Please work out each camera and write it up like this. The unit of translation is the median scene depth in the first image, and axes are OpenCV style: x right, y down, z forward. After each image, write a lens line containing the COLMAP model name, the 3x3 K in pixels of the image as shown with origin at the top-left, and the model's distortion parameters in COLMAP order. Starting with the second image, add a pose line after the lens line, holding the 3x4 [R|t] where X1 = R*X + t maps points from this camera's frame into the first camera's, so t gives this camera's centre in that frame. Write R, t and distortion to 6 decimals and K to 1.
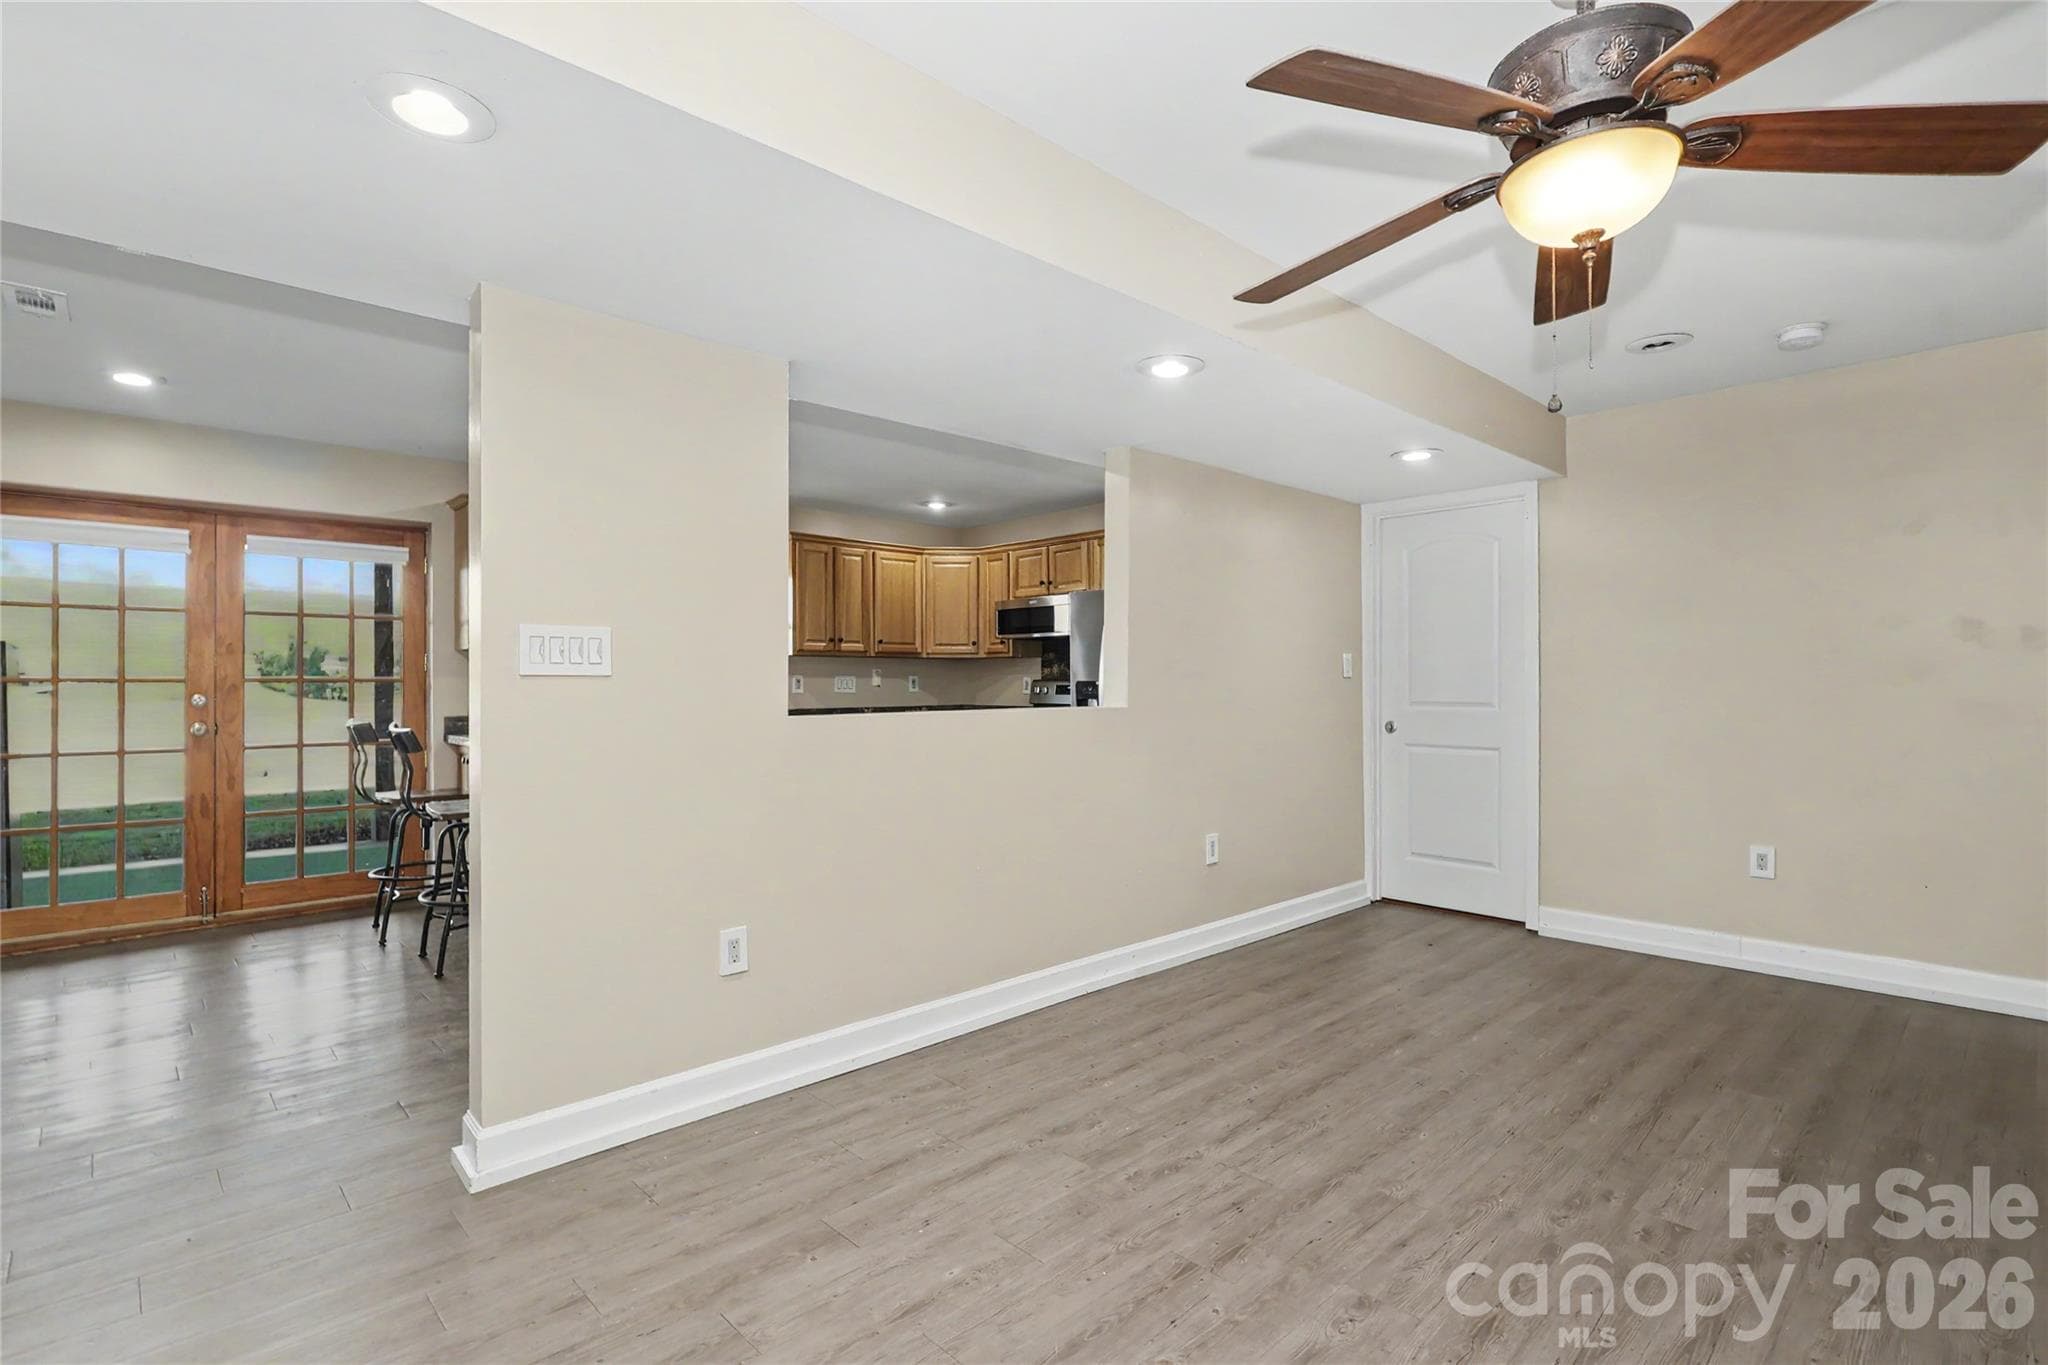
lens RADIAL K [[967.4, 0, 1013.1], [0, 967.4, 685.5], [0, 0, 1]] dist [-0.005442, 0.000997]
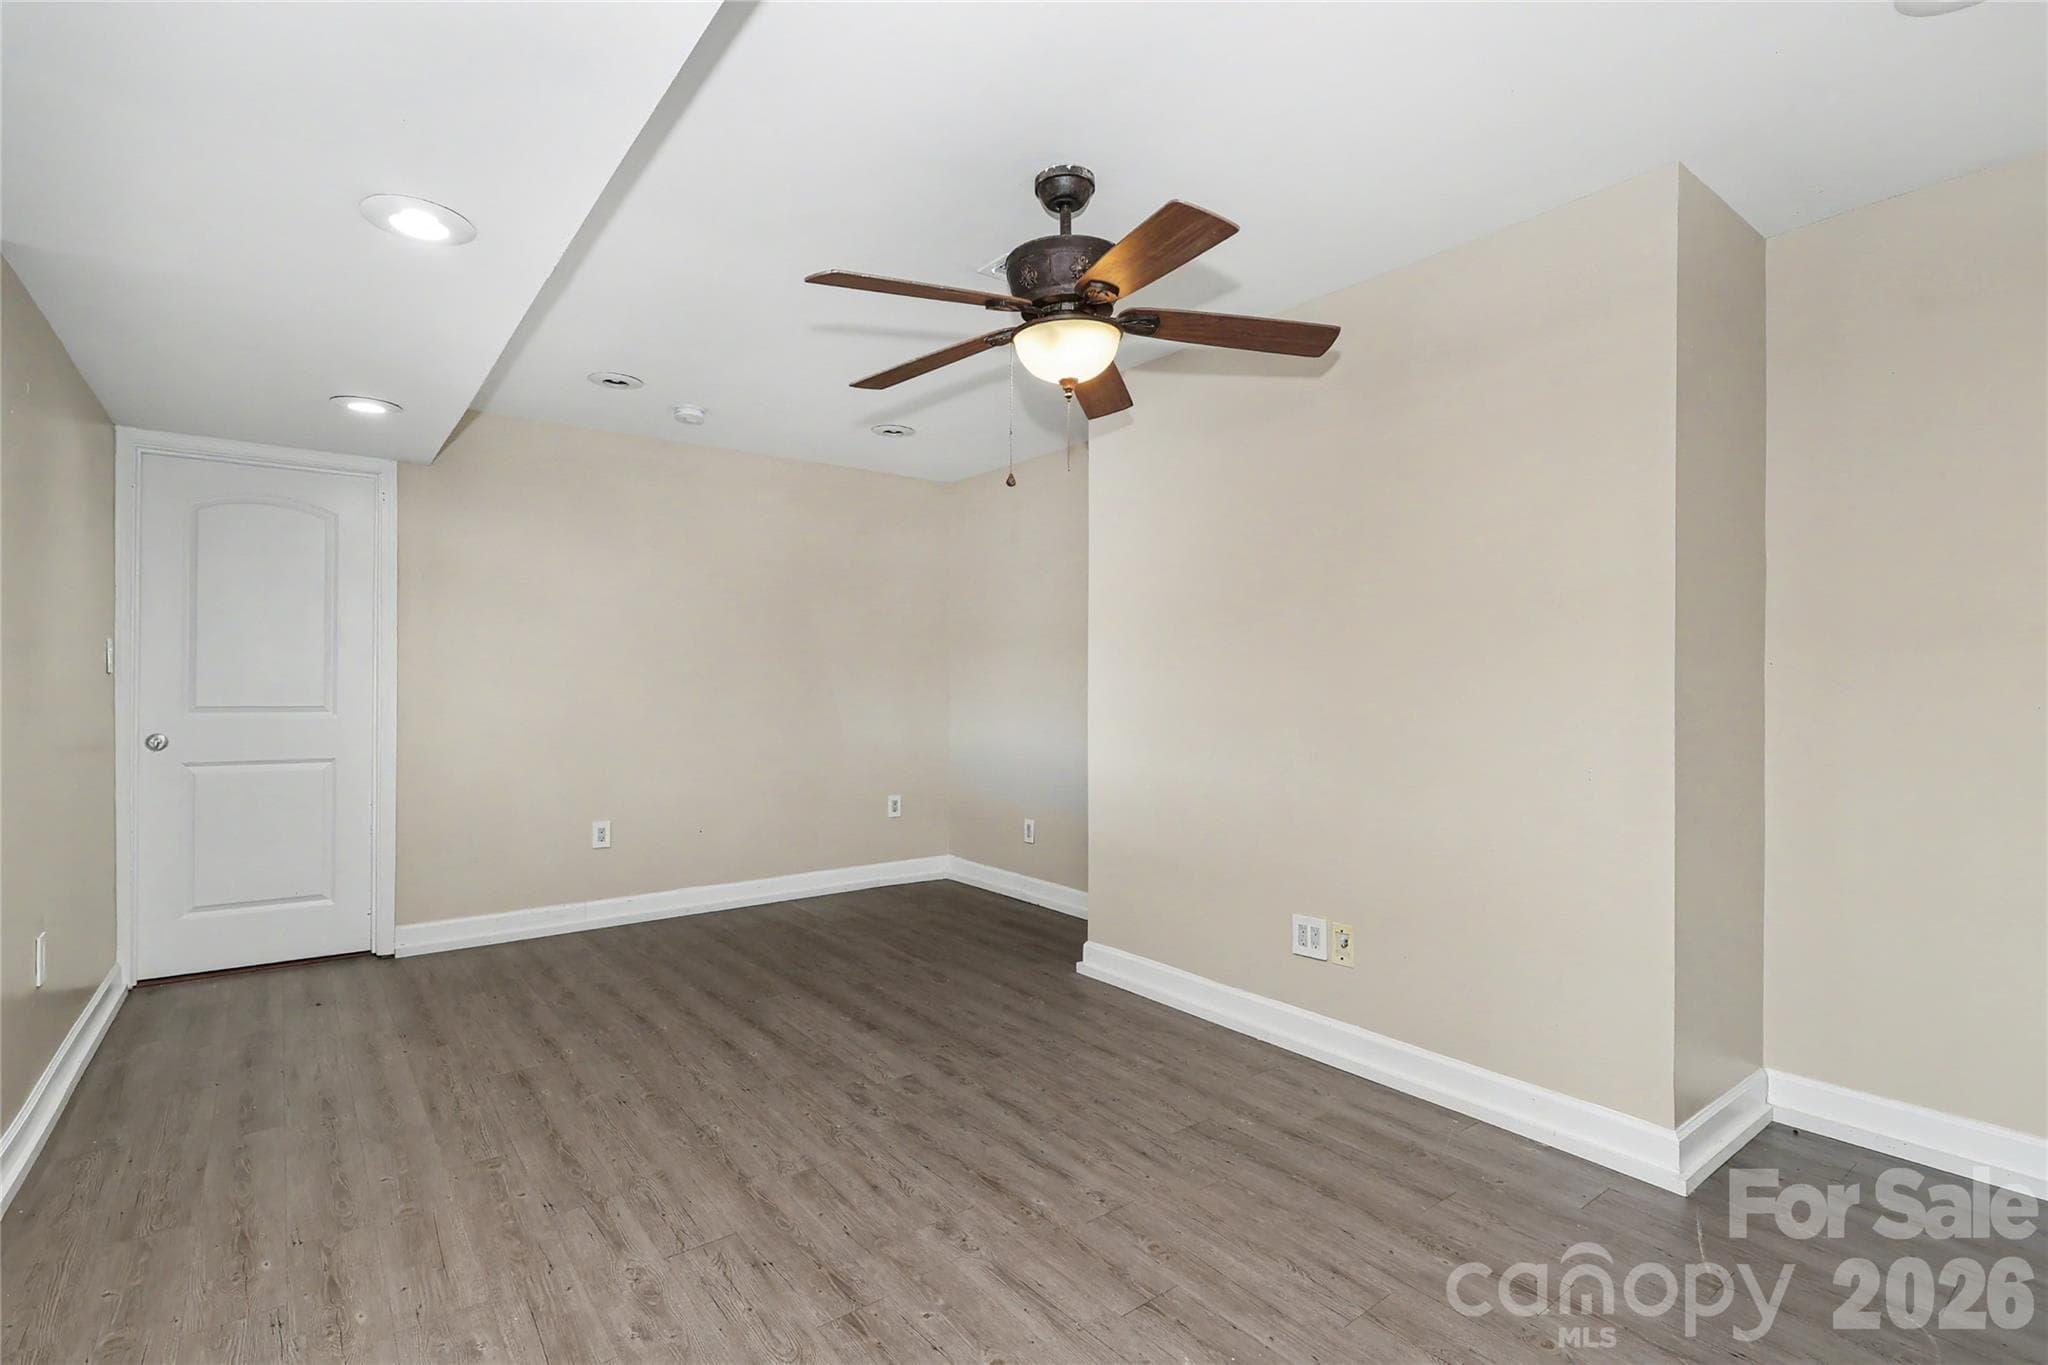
lens RADIAL K [[967.4, 0, 1015.5], [0, 967.4, 681.7], [0, 0, 1]] dist [-0.005442, 0.000997]
pose [[0.090748, 0.007289, 0.995847, -0.488212], [-0.000886, 0.999973, -0.007238, 0.004157], [-0.995873, -0.000226, 0.090752, 0.520166]]
